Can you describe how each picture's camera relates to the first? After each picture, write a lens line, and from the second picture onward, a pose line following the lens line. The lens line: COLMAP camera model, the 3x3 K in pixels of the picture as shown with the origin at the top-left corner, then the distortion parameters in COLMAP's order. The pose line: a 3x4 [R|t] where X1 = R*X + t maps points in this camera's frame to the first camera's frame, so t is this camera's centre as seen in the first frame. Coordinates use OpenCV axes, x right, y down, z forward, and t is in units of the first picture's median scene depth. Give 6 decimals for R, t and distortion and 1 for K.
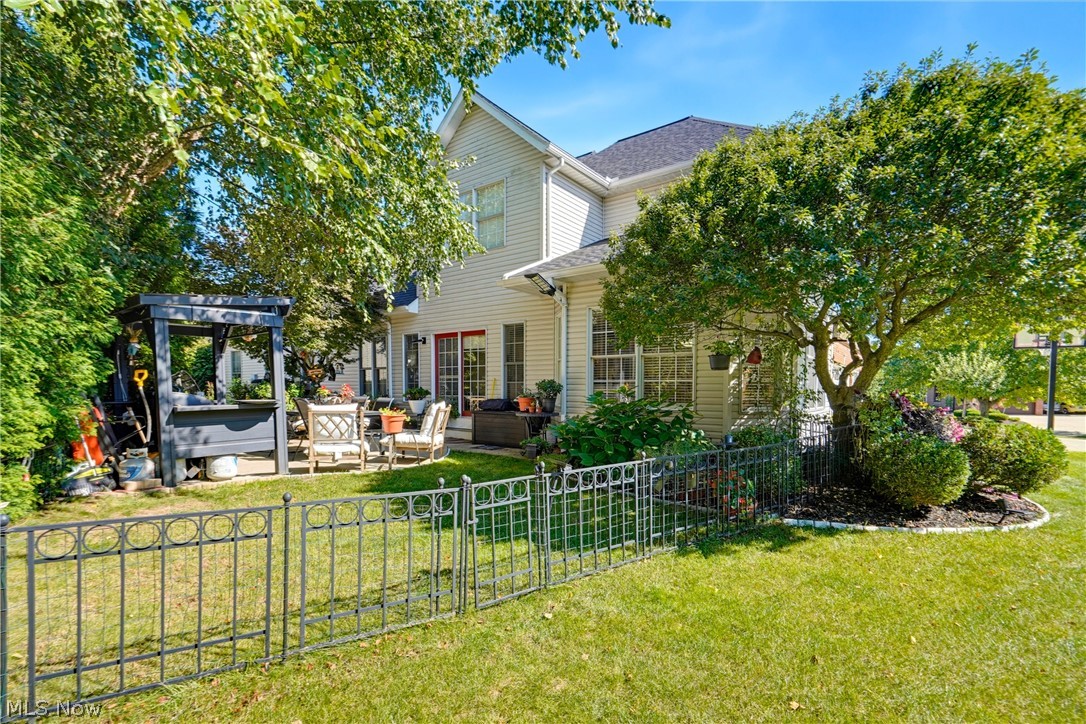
lens RADIAL K [[501.7, 0, 544.3], [0, 501.7, 382.9], [0, 0, 1]] dist [-0.000071, -0.000001]
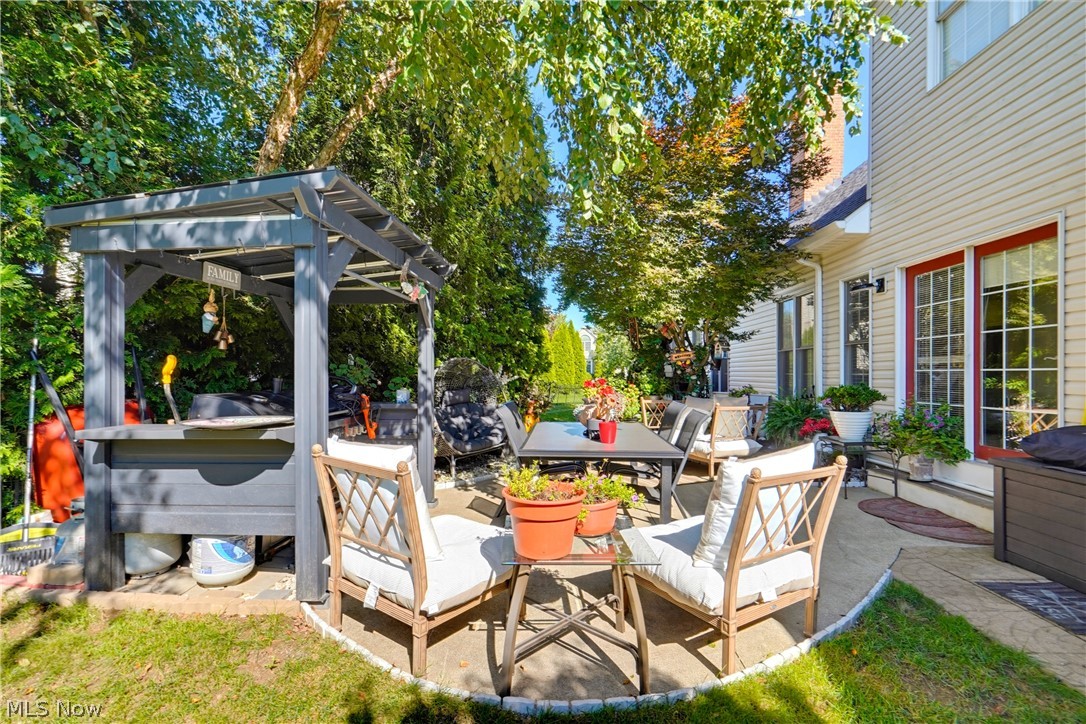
lens RADIAL K [[499.9, 0, 544.9], [0, 499.9, 370.5], [0, 0, 1]] dist [0.001726, 0.000687]
pose [[0.577573, -0.004625, -0.816326, -0.039538], [0.001646, 0.999989, -0.004500, -0.001923], [0.816337, 0.001255, 0.577574, 0.517263]]
